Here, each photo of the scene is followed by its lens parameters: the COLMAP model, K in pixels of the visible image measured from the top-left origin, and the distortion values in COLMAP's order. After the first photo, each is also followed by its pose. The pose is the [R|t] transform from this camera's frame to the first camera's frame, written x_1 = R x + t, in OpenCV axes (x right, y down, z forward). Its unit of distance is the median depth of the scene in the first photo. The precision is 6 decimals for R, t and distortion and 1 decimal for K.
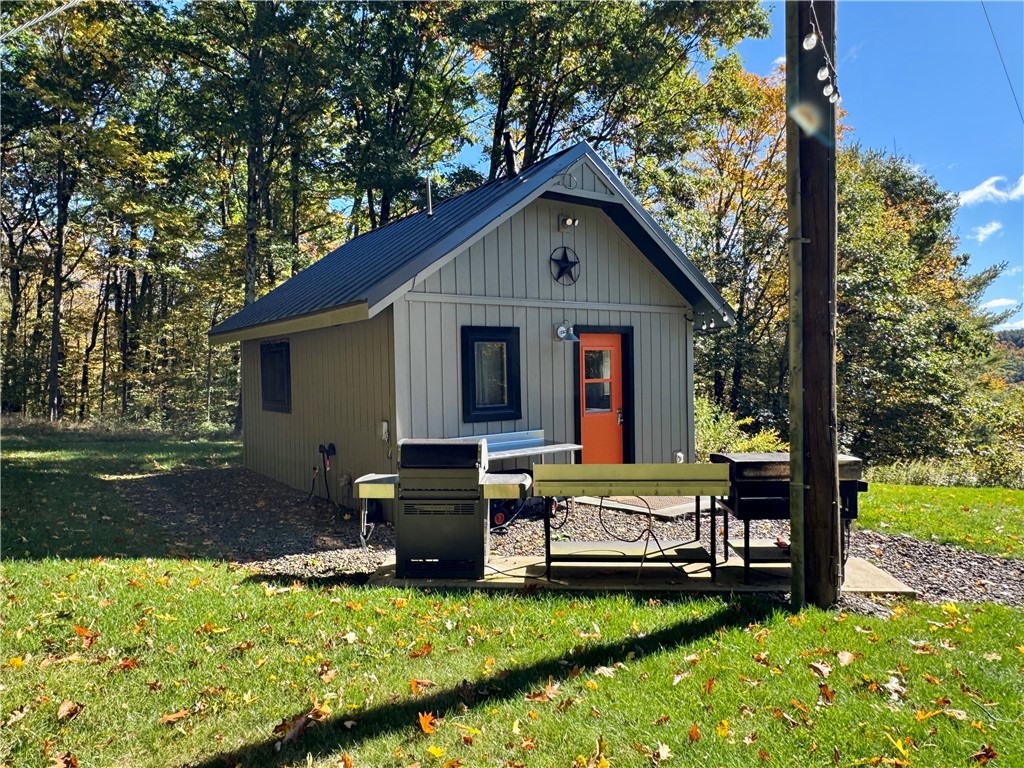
lens RADIAL K [[699.9, 0, 513.6], [0, 699.9, 378.9], [0, 0, 1]] dist [-0.000763, -0.000845]
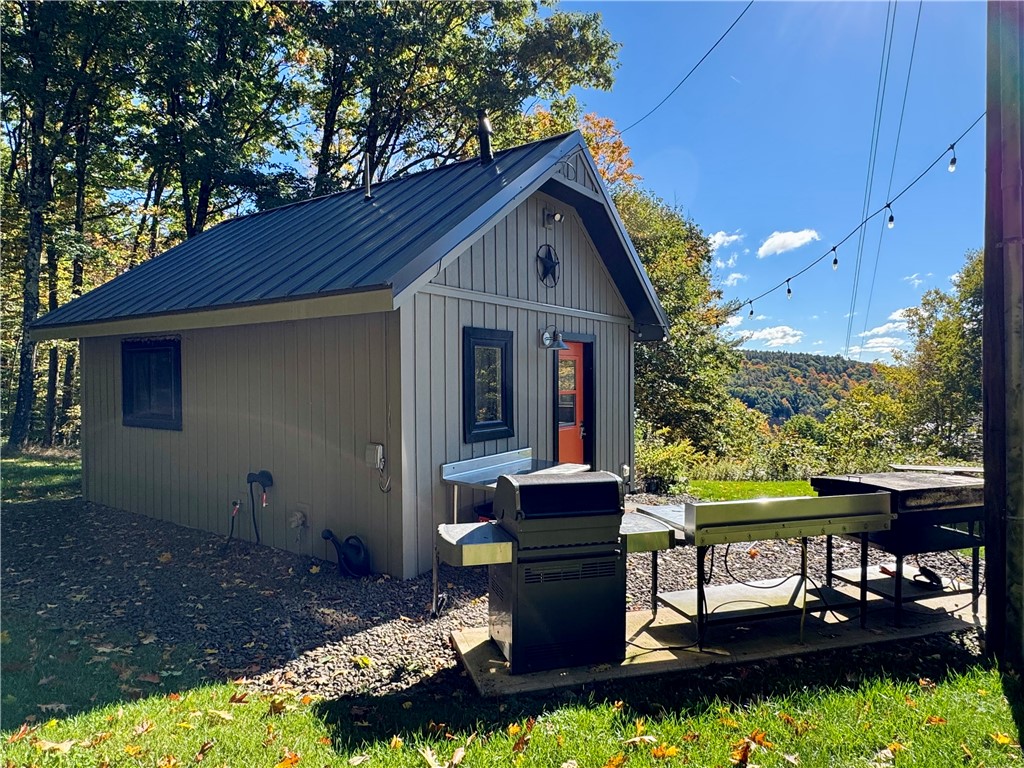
lens RADIAL K [[623.4, 0, 508.7], [0, 623.4, 385.4], [0, 0, 1]] dist [0.000502, 0.000430]
pose [[0.942366, 0.008856, 0.334468, -0.249614], [-0.008402, 0.999961, -0.002805, -0.004034], [-0.334480, -0.000167, 0.942403, 0.264196]]
